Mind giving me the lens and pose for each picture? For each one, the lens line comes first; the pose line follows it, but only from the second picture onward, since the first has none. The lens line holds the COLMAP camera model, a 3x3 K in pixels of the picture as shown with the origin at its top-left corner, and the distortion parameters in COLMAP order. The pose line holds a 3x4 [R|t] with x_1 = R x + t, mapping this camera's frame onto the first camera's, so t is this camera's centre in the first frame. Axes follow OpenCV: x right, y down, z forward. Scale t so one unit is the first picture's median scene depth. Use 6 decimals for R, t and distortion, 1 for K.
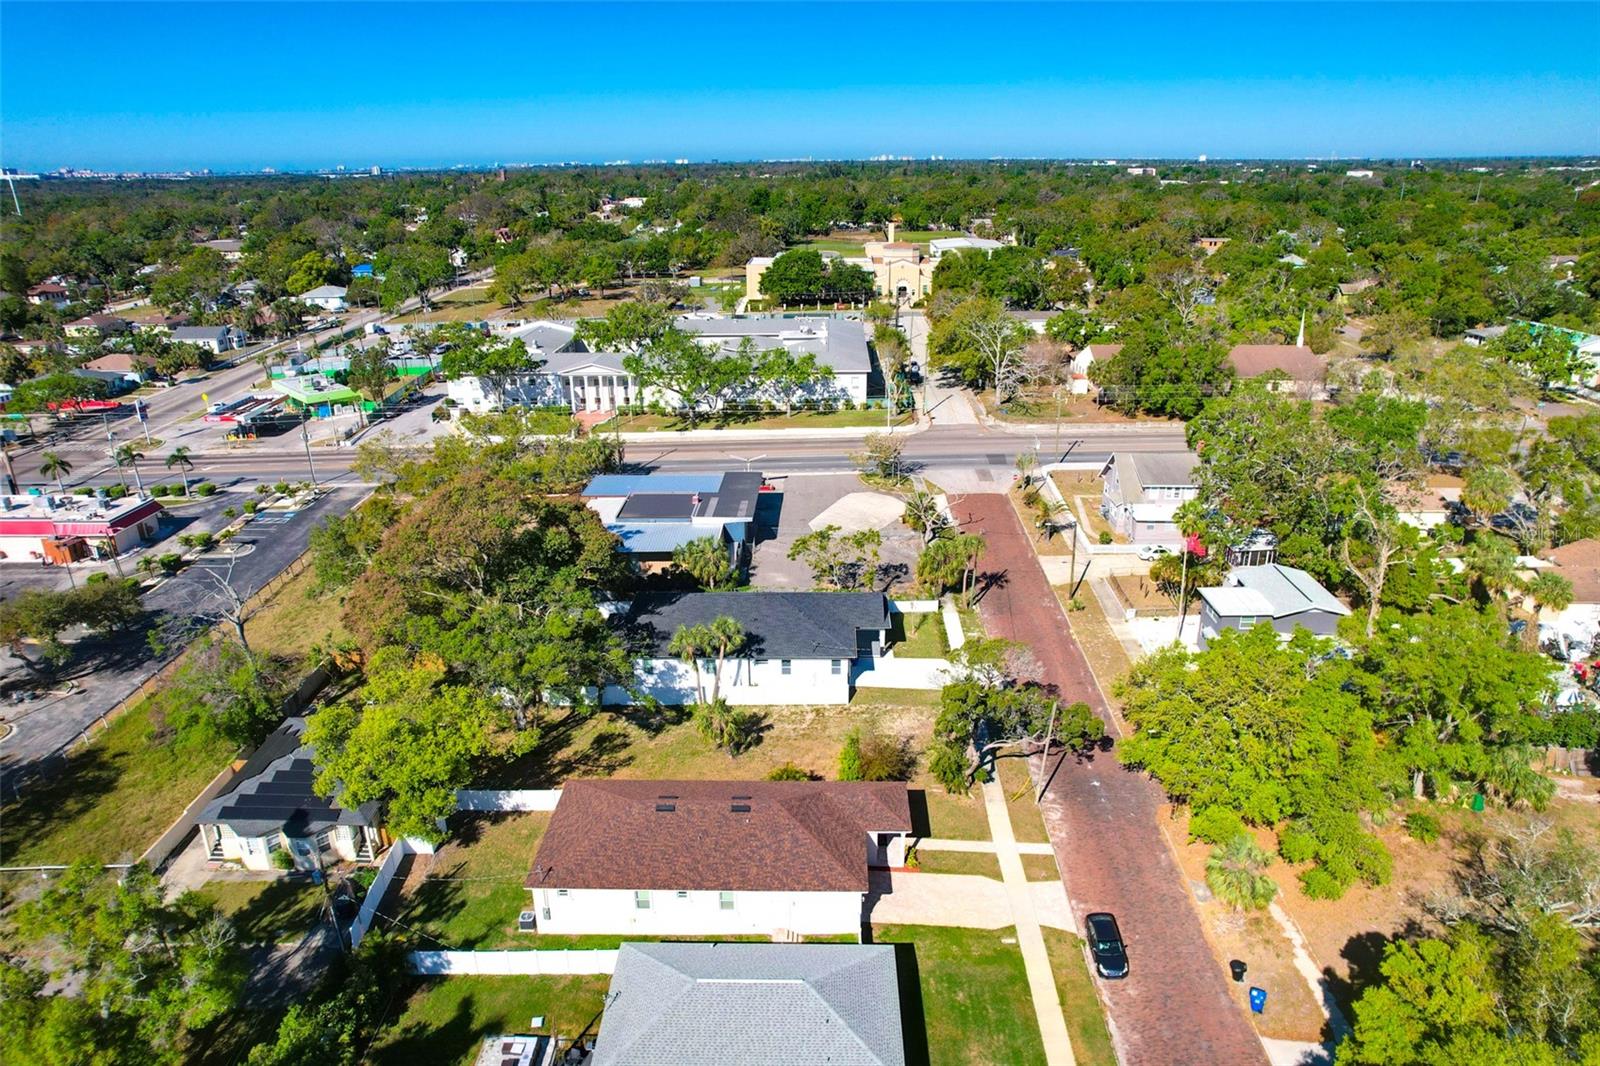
lens RADIAL K [[1025.2, 0, 797.1], [0, 1025.2, 533.3], [0, 0, 1]] dist [-0.073586, 0.065302]
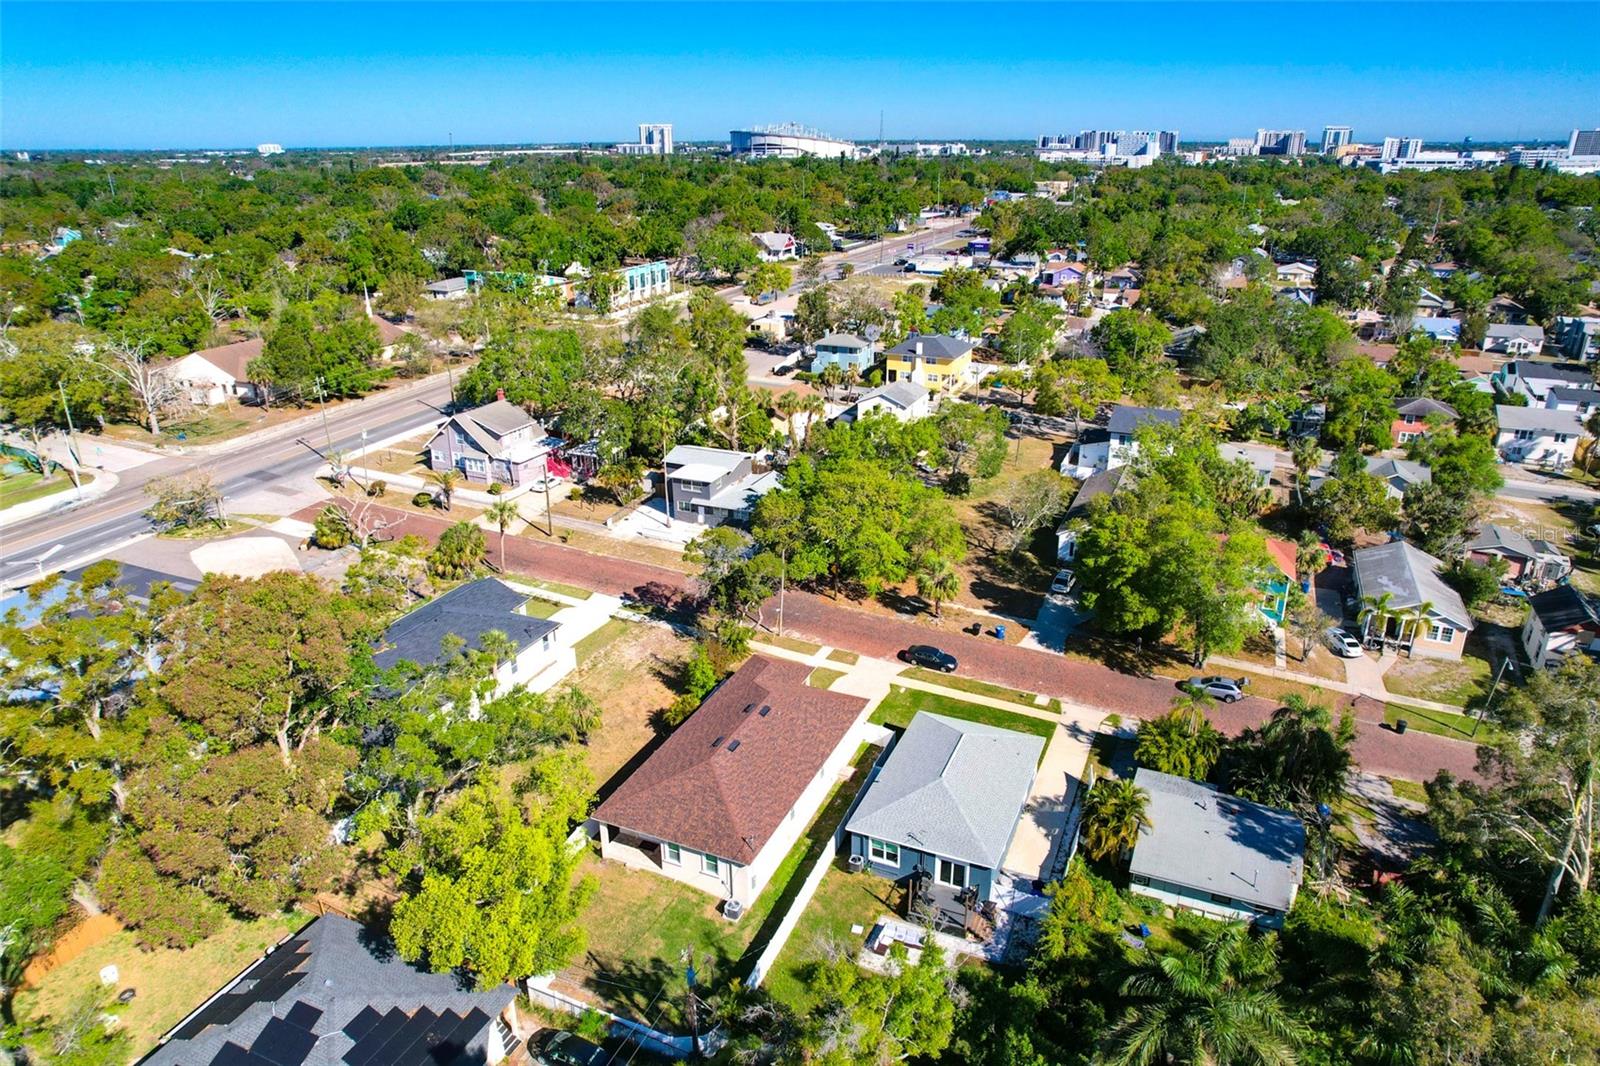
lens RADIAL K [[1025.2, 0, 797.1], [0, 1025.2, 533.3], [0, 0, 1]] dist [-0.073586, 0.065302]
pose [[0.382300, -0.333543, 0.861740, -0.548283], [0.326281, 0.921234, 0.211821, -0.079188], [-0.864516, 0.200190, 0.461016, 0.240105]]
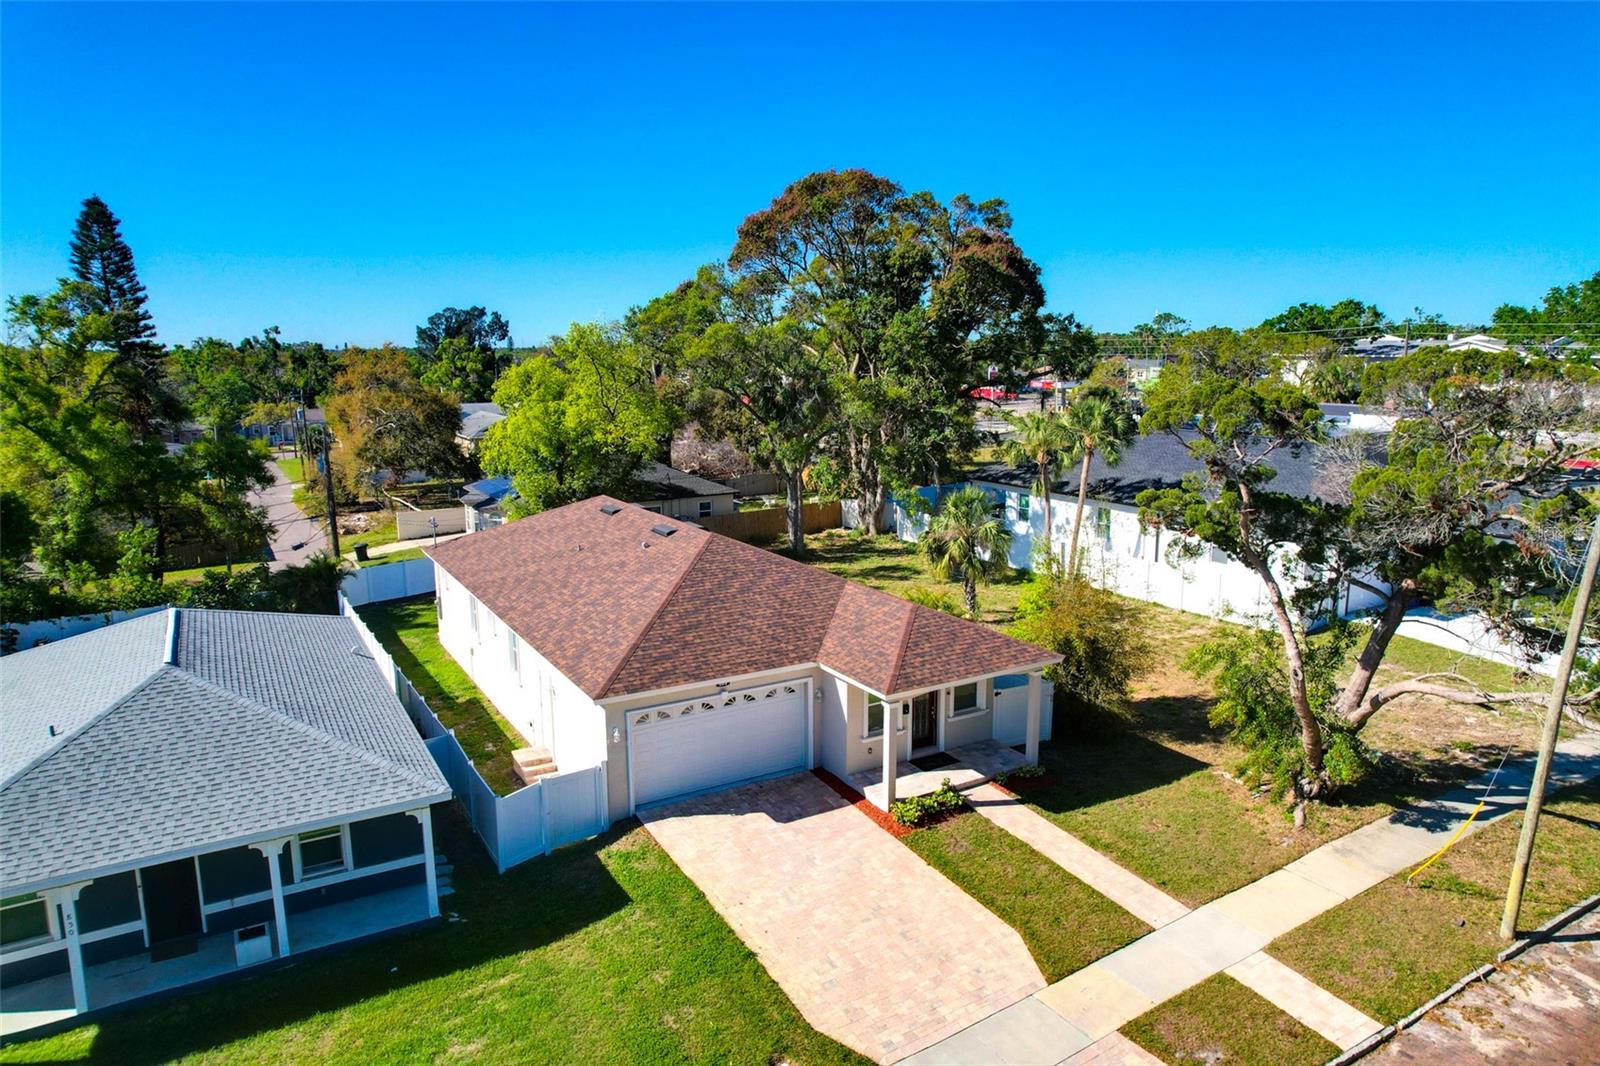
lens RADIAL K [[1025.2, 0, 797.1], [0, 1025.2, 533.3], [0, 0, 1]] dist [-0.073586, 0.065302]
pose [[0.523571, 0.159096, -0.836996, 0.225536], [-0.297881, 0.954590, -0.004887, 0.148099], [0.798211, 0.251884, 0.547188, 0.454529]]
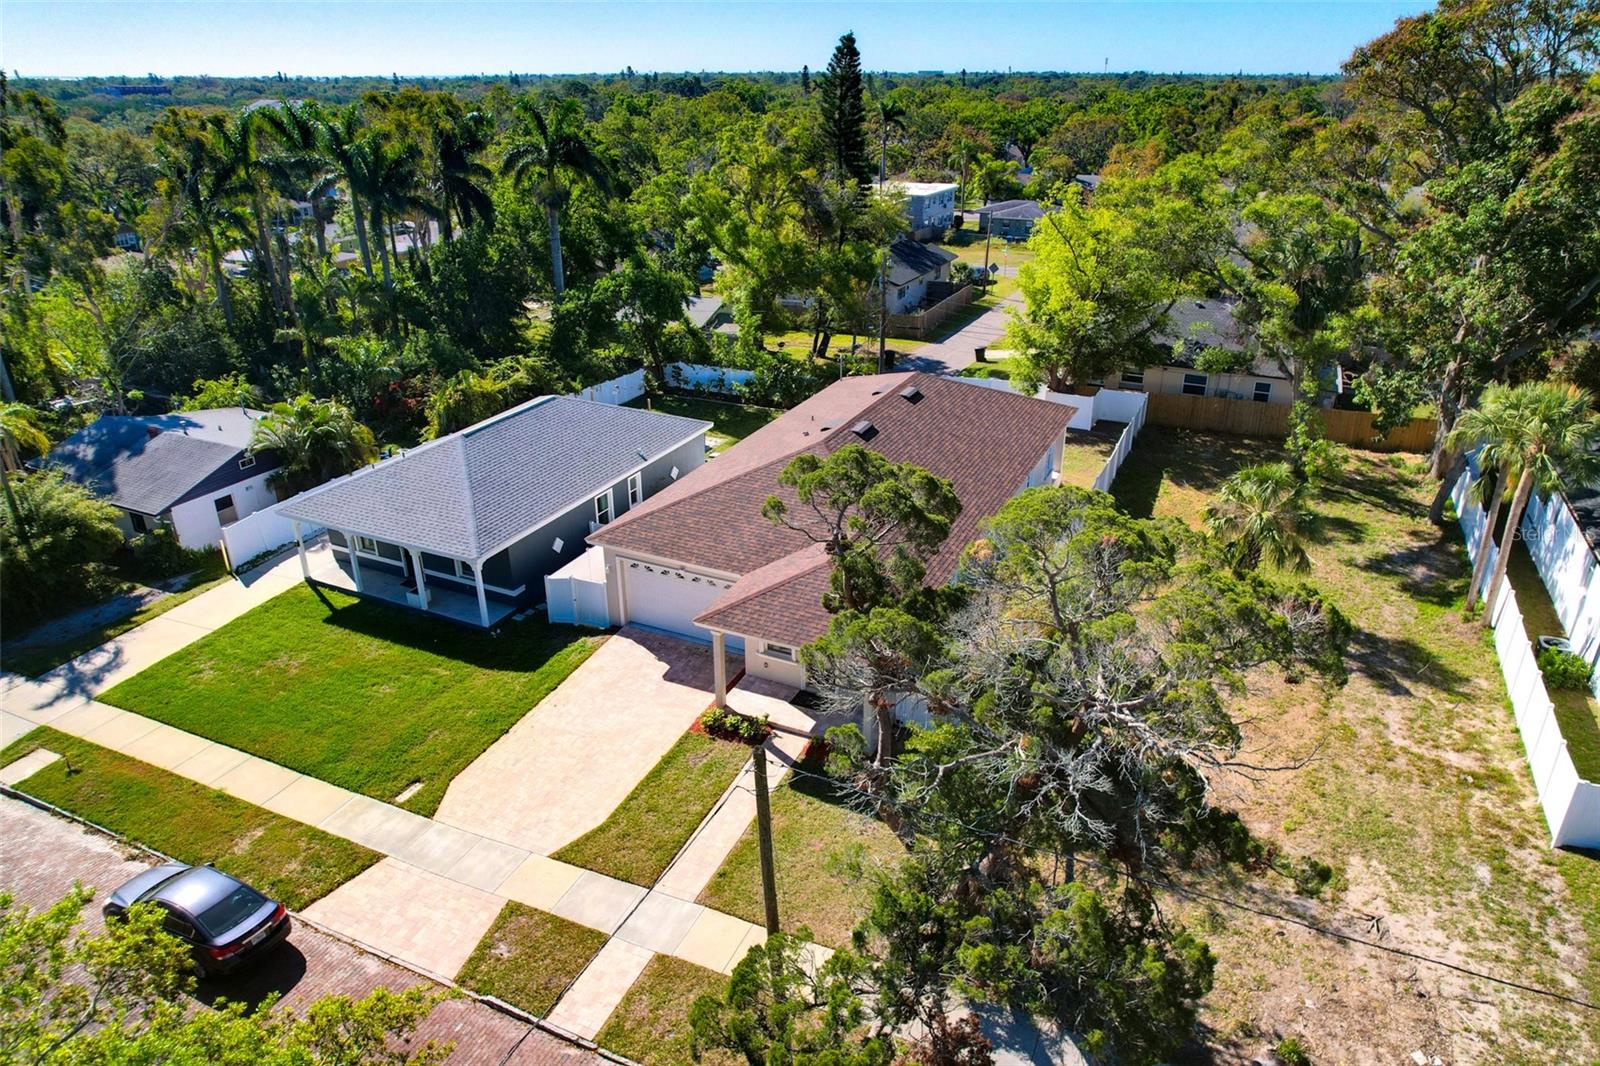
lens RADIAL K [[1025.2, 0, 797.1], [0, 1025.2, 533.3], [0, 0, 1]] dist [-0.073586, 0.065302]
pose [[-0.413542, 0.386800, -0.824238, 0.253328], [-0.312941, 0.789737, 0.527620, 0.016499], [0.855015, 0.476131, -0.205544, 0.653954]]
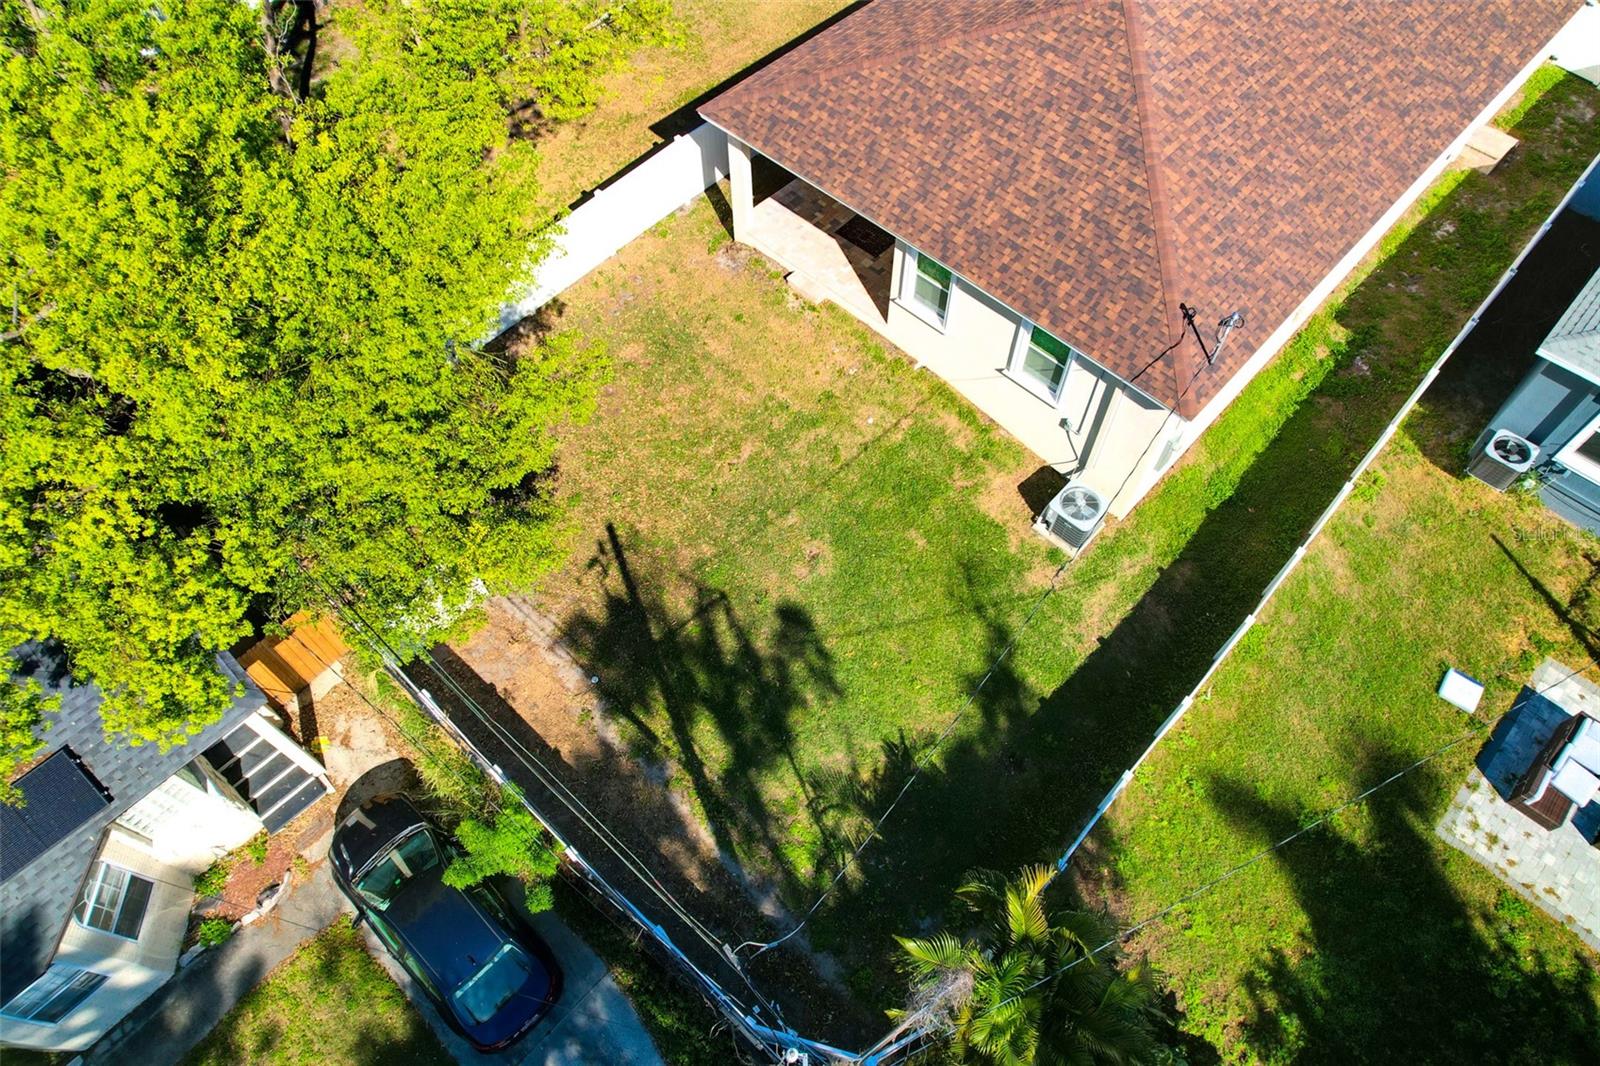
lens RADIAL K [[1025.2, 0, 797.1], [0, 1025.2, 533.3], [0, 0, 1]] dist [-0.073586, 0.065302]
pose [[0.671372, -0.626357, 0.396152, -0.253294], [0.259318, 0.699278, 0.666156, 0.091608], [-0.694272, -0.344509, 0.631901, 0.490205]]
